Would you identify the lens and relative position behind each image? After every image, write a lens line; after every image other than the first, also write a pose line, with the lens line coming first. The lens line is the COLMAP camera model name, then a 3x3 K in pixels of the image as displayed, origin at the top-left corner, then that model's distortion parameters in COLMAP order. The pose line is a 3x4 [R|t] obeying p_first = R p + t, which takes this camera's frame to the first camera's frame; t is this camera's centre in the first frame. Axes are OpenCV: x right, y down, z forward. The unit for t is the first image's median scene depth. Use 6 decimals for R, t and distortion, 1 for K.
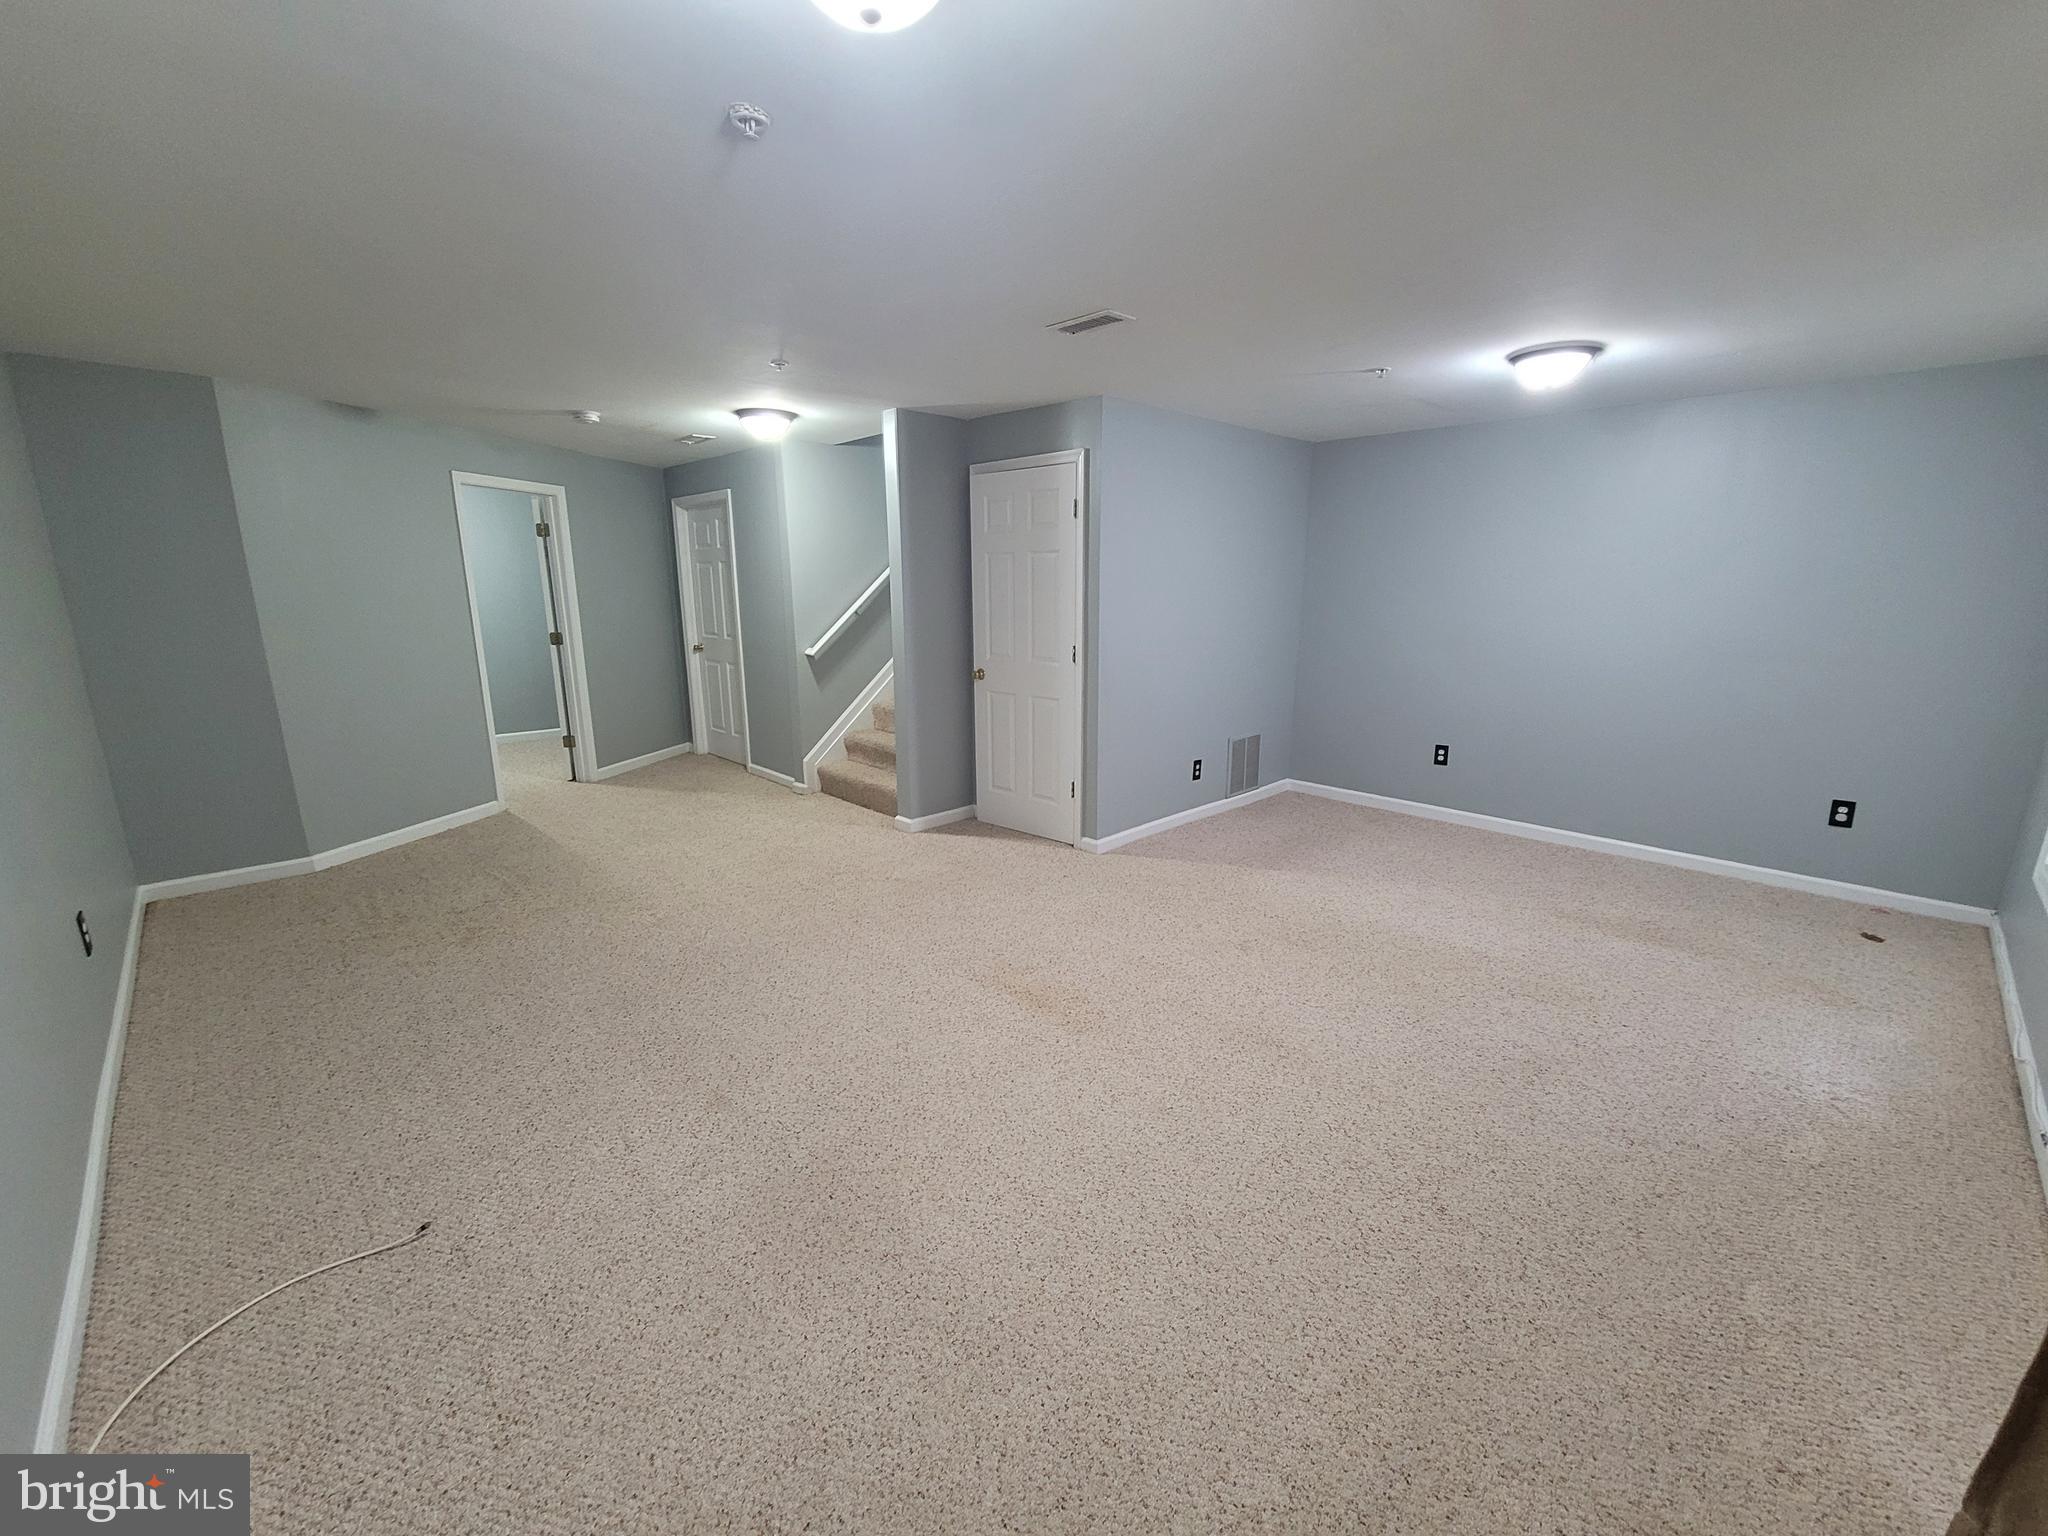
lens RADIAL K [[831.0, 0, 1038.6], [0, 831.0, 773.7], [0, 0, 1]] dist [-0.001110, -0.000314]
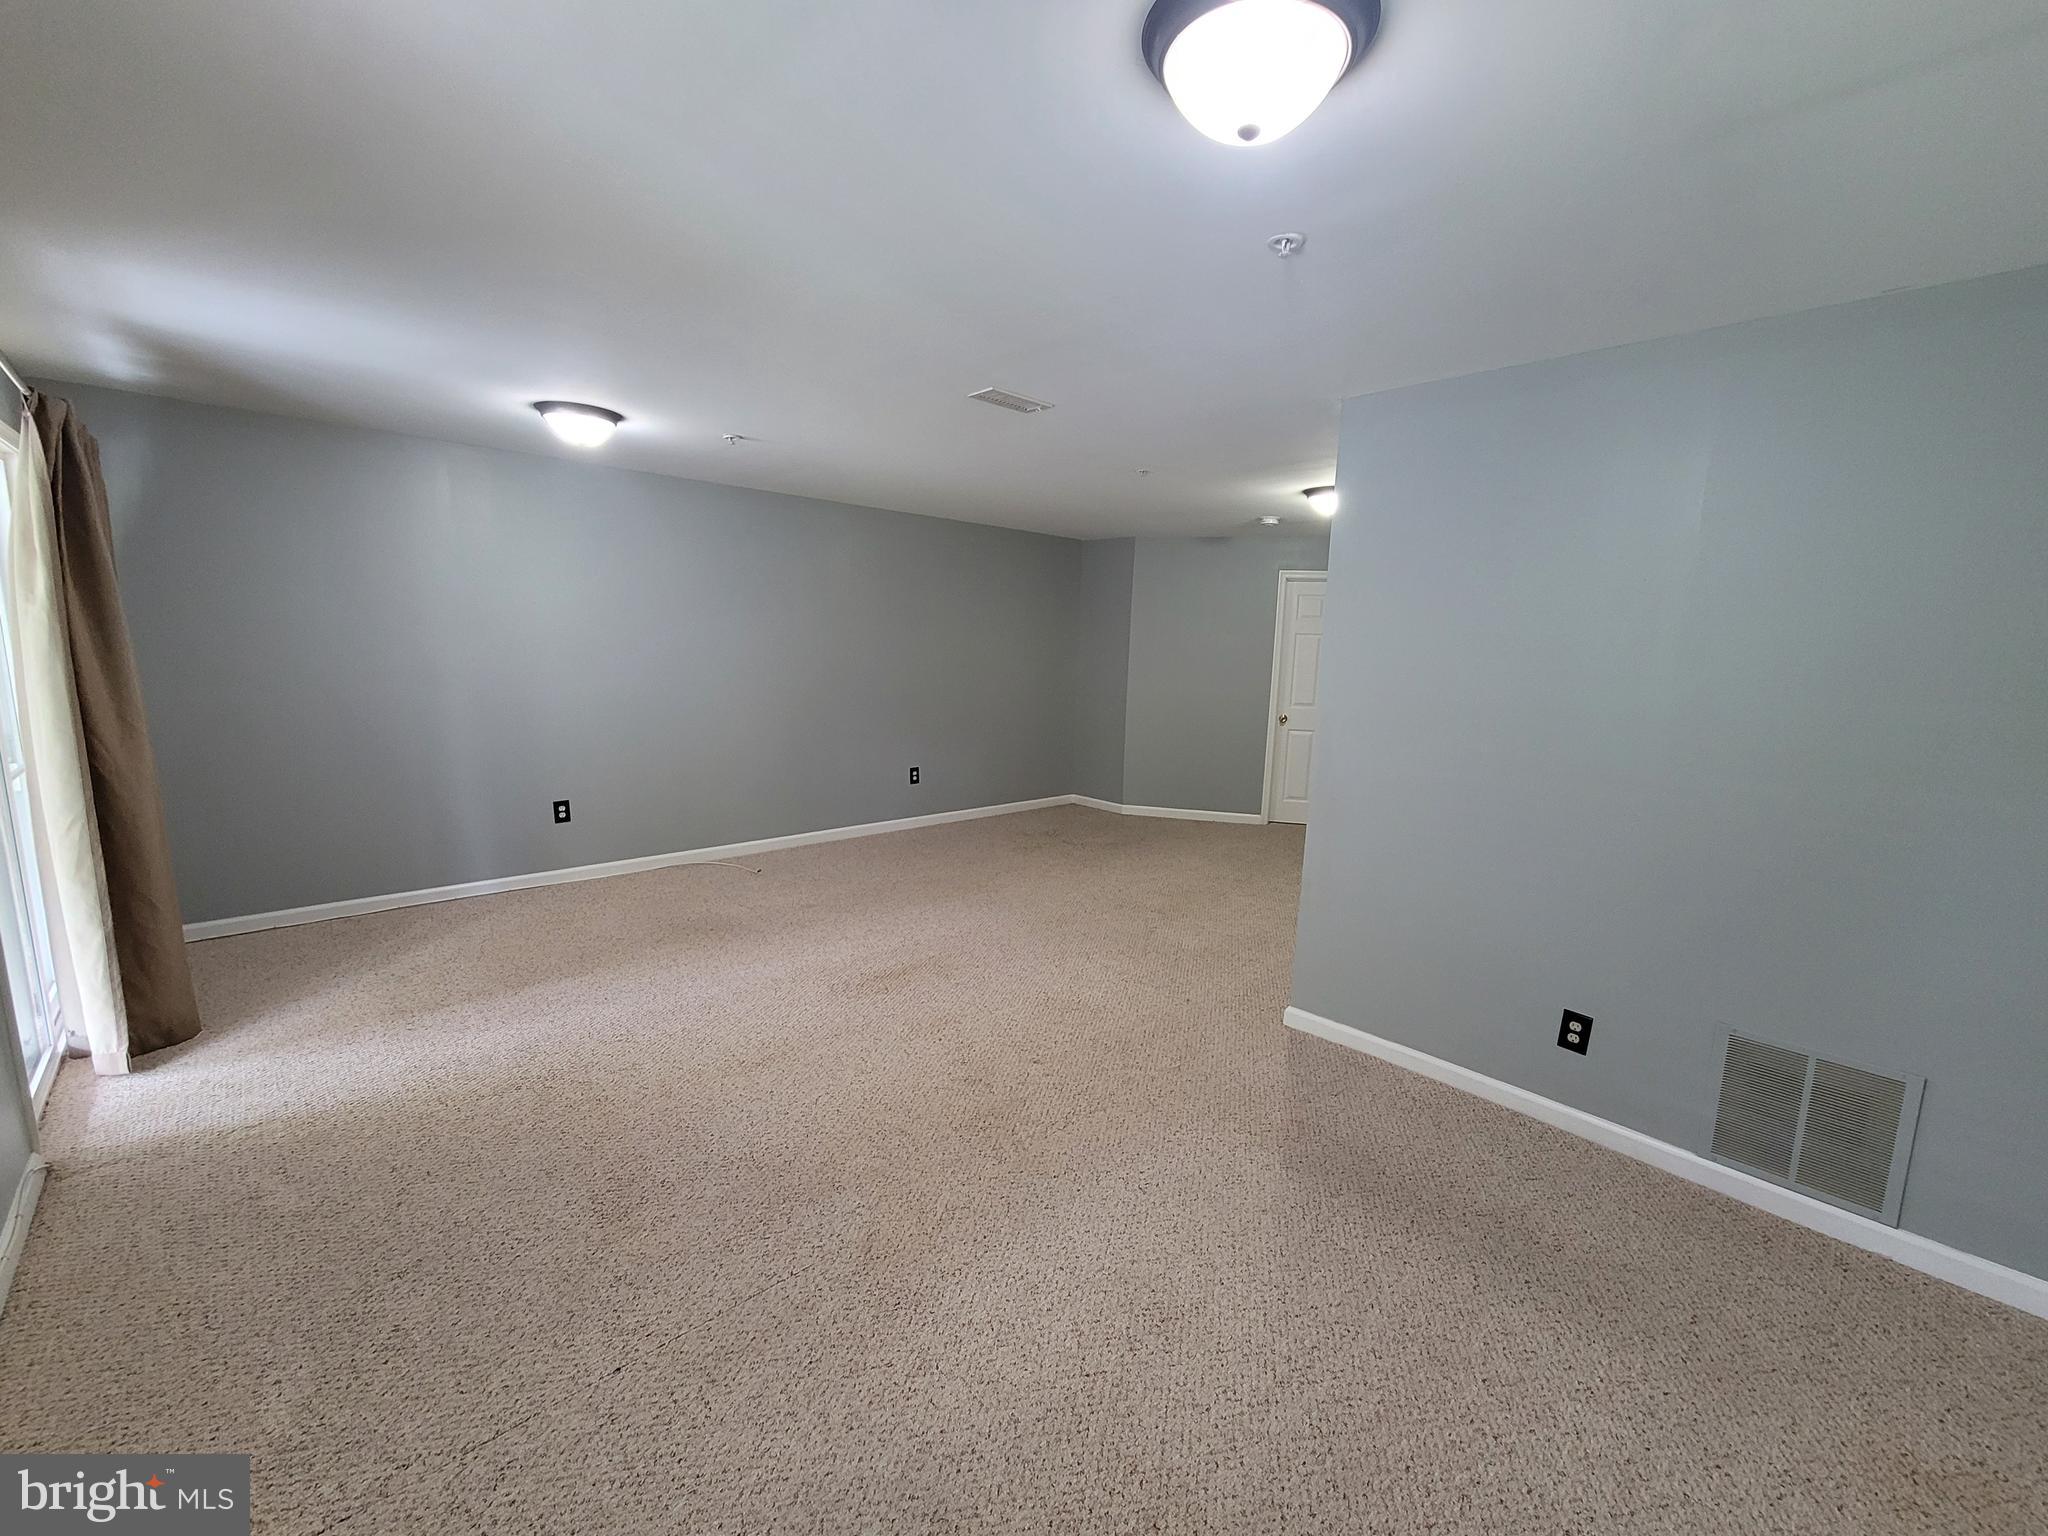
lens RADIAL K [[835.7, 0, 1038.2], [0, 835.7, 773.7], [0, 0, 1]] dist [0.001137, -0.000588]
pose [[-0.016083, 0.150789, -0.988435, 0.780610], [-0.254828, 0.955300, 0.149880, -0.168412], [0.966853, 0.254292, 0.023061, 0.745673]]
